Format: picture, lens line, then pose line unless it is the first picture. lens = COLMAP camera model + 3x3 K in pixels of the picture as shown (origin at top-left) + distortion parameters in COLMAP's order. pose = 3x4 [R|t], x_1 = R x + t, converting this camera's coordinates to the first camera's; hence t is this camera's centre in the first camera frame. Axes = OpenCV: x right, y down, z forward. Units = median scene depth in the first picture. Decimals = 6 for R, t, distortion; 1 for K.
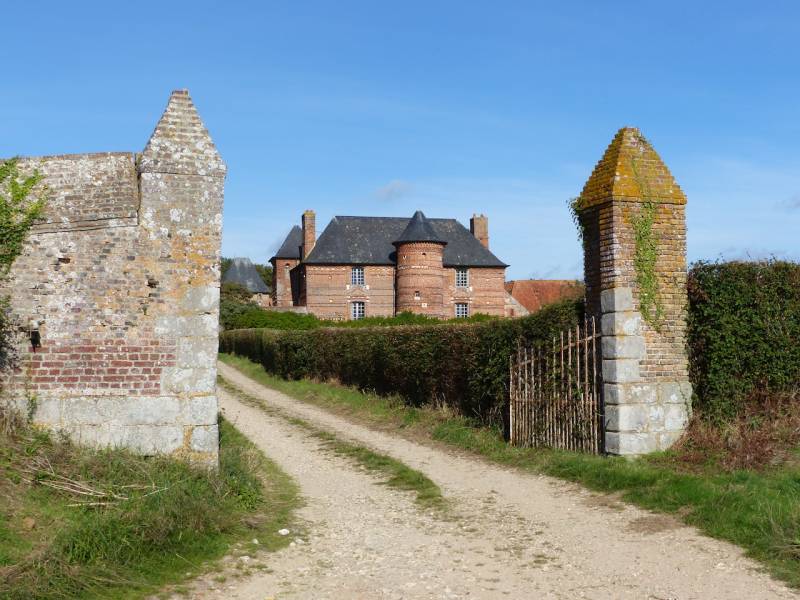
lens RADIAL K [[605.1, 0, 400.0], [0, 605.1, 300.0], [0, 0, 1]] dist [-0.013773, -0.005270]
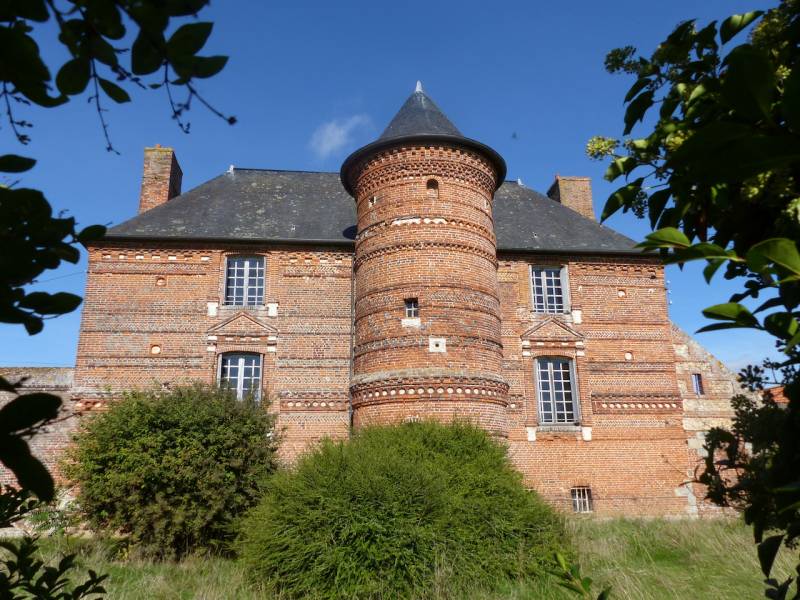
lens RADIAL K [[605.1, 0, 400.0], [0, 605.1, 300.0], [0, 0, 1]] dist [-0.013773, -0.005270]
pose [[0.996654, -0.032806, -0.074865, 0.042148], [0.017321, 0.979887, -0.198801, 0.041514], [0.079881, 0.196839, 0.977176, 0.667872]]
